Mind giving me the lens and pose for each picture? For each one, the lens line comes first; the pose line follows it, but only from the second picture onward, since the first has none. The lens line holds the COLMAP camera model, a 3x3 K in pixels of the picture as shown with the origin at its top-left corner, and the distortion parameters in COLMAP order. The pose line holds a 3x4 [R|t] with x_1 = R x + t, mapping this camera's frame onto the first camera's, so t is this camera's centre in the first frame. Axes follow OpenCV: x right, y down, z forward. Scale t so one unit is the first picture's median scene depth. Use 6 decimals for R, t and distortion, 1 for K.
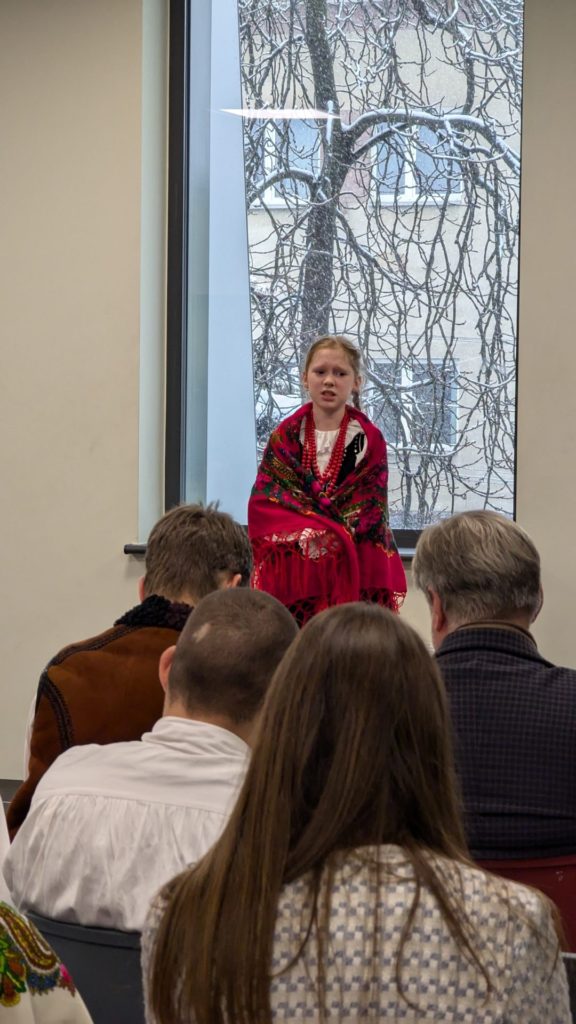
lens RADIAL K [[3064.7, 0, 286.3], [0, 3064.7, 512.3], [0, 0, 1]] dist [0.327186, -1.871132]
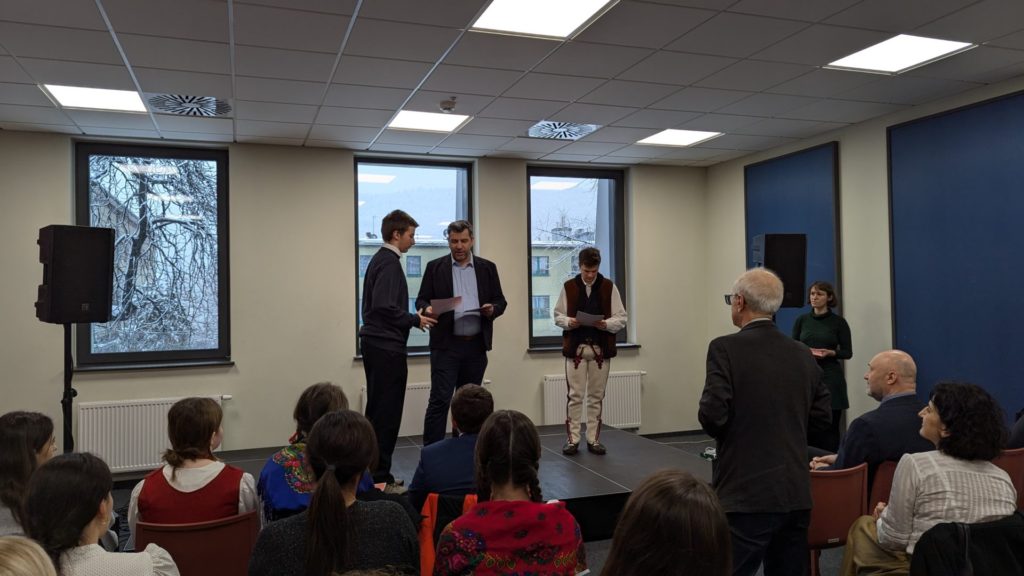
lens RADIAL K [[727.9, 0, 497.0], [0, 727.9, 292.0], [0, 0, 1]] dist [0.036239, -0.004573]
pose [[0.767259, -0.017883, 0.641088, -0.200595], [0.048543, 0.998363, -0.030247, -0.012055], [-0.639497, 0.054327, 0.766871, 0.186037]]
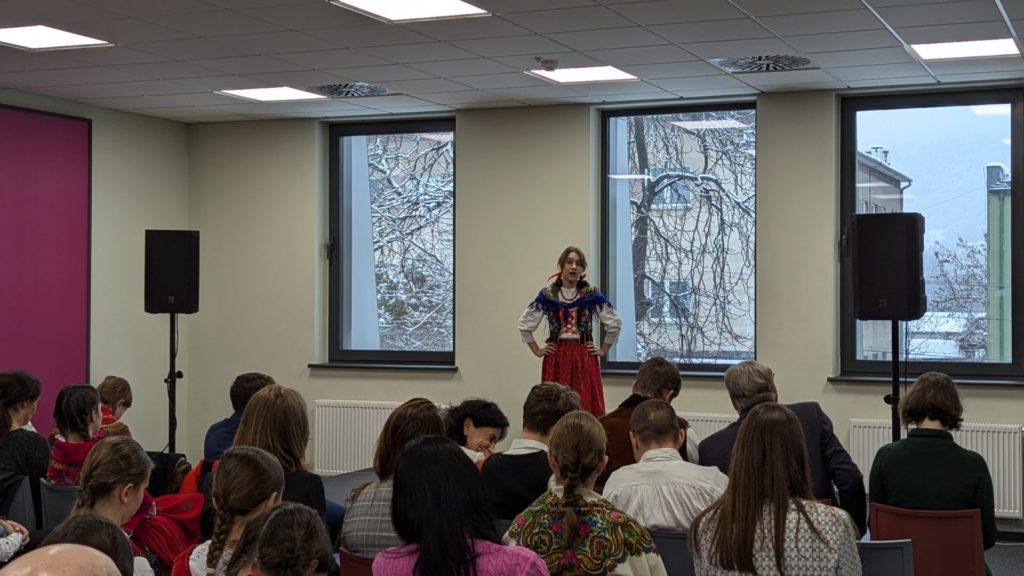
lens RADIAL K [[1425.2, 0, 528.2], [0, 1425.2, 265.2], [0, 0, 1]] dist [0.182544, -0.754573]
pose [[0.998671, -0.010407, -0.050486, -0.019892], [0.007390, 0.998197, -0.059574, -0.002442], [0.051015, 0.059121, 0.996946, -0.037276]]
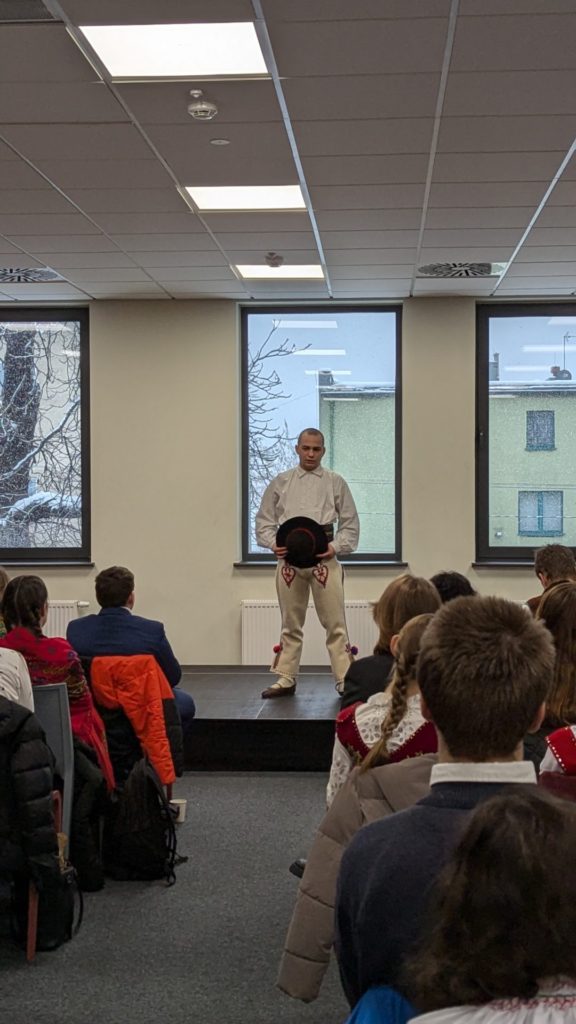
lens RADIAL K [[1430.2, 0, 305.5], [0, 1430.2, 495.2], [0, 0, 1]] dist [0.170131, -0.688797]
pose [[0.954487, -0.015287, 0.297861, -0.163685], [0.025987, 0.999150, -0.031997, -0.002349], [-0.297118, 0.038281, 0.954073, -0.030095]]
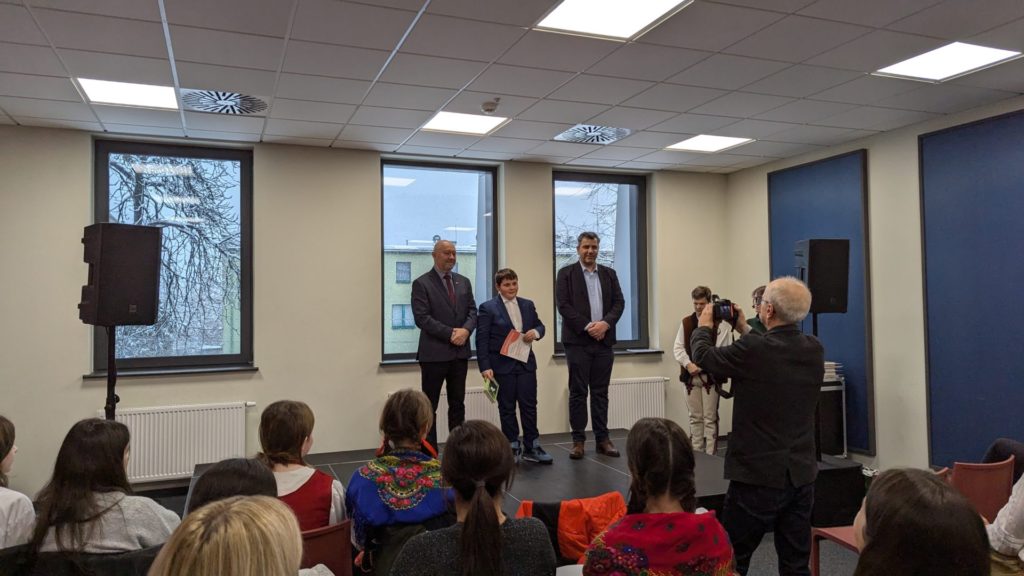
lens RADIAL K [[725.5, 0, 512.7], [0, 725.5, 281.6], [0, 0, 1]] dist [0.036140, -0.001774]
pose [[0.738351, 0.001095, 0.674416, -0.213301], [0.045810, 0.997608, -0.051772, -0.012272], [-0.672859, 0.069120, 0.736535, 0.204808]]
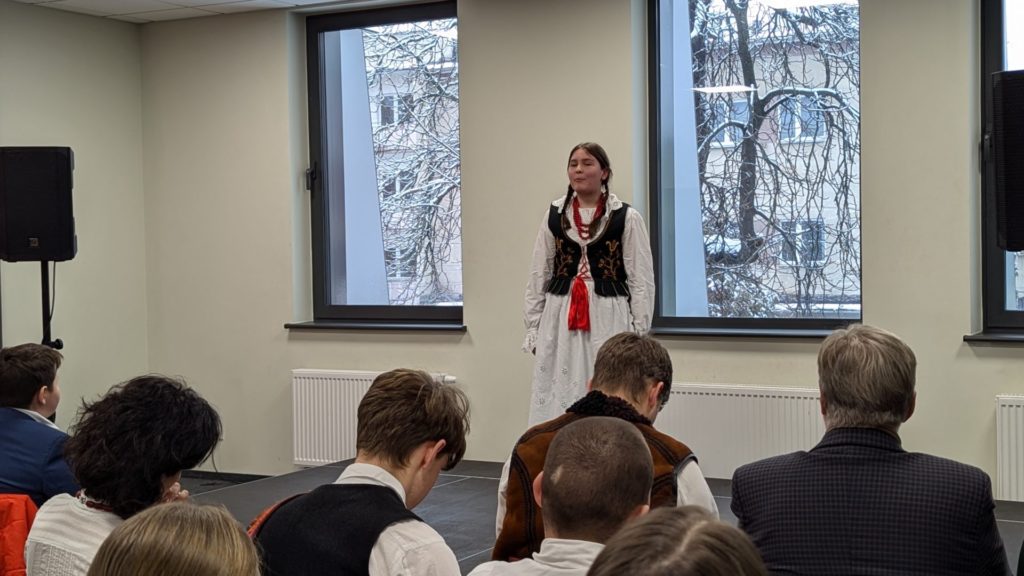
lens RADIAL K [[1430.2, 0, 510.6], [0, 1430.2, 277.4], [0, 0, 1]] dist [0.170131, -0.688797]
pose [[0.986880, -0.025096, -0.159492, 0.005820], [0.022841, 0.999612, -0.015953, -0.003626], [0.159830, 0.012101, 0.987070, 0.101355]]
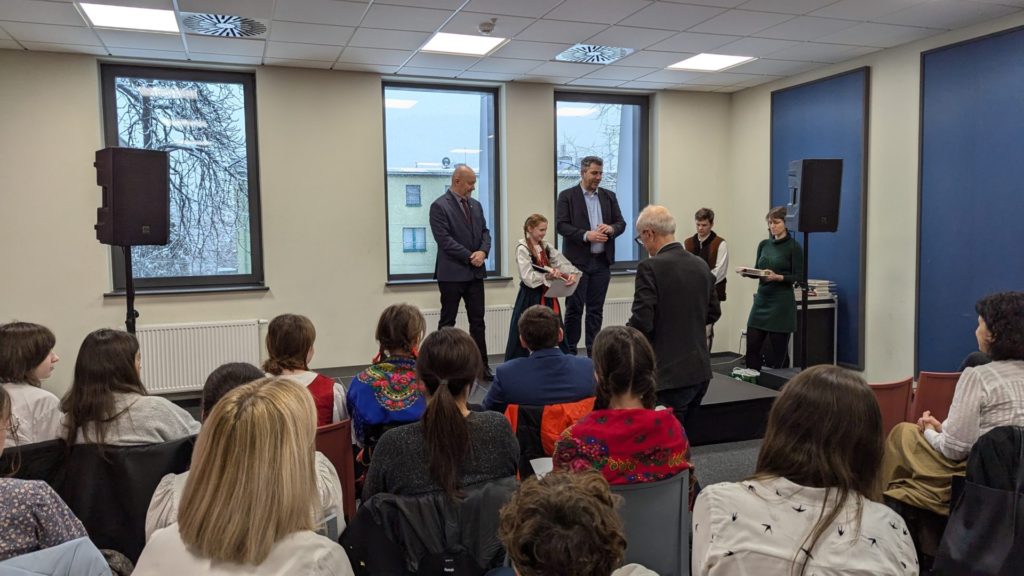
lens RADIAL K [[726.1, 0, 508.5], [0, 726.1, 277.7], [0, 0, 1]] dist [0.034065, -0.005754]
pose [[0.752721, -0.068488, 0.654767, -0.215362], [0.049023, 0.997644, 0.047996, -0.011195], [-0.656512, -0.004029, 0.754305, 0.194845]]
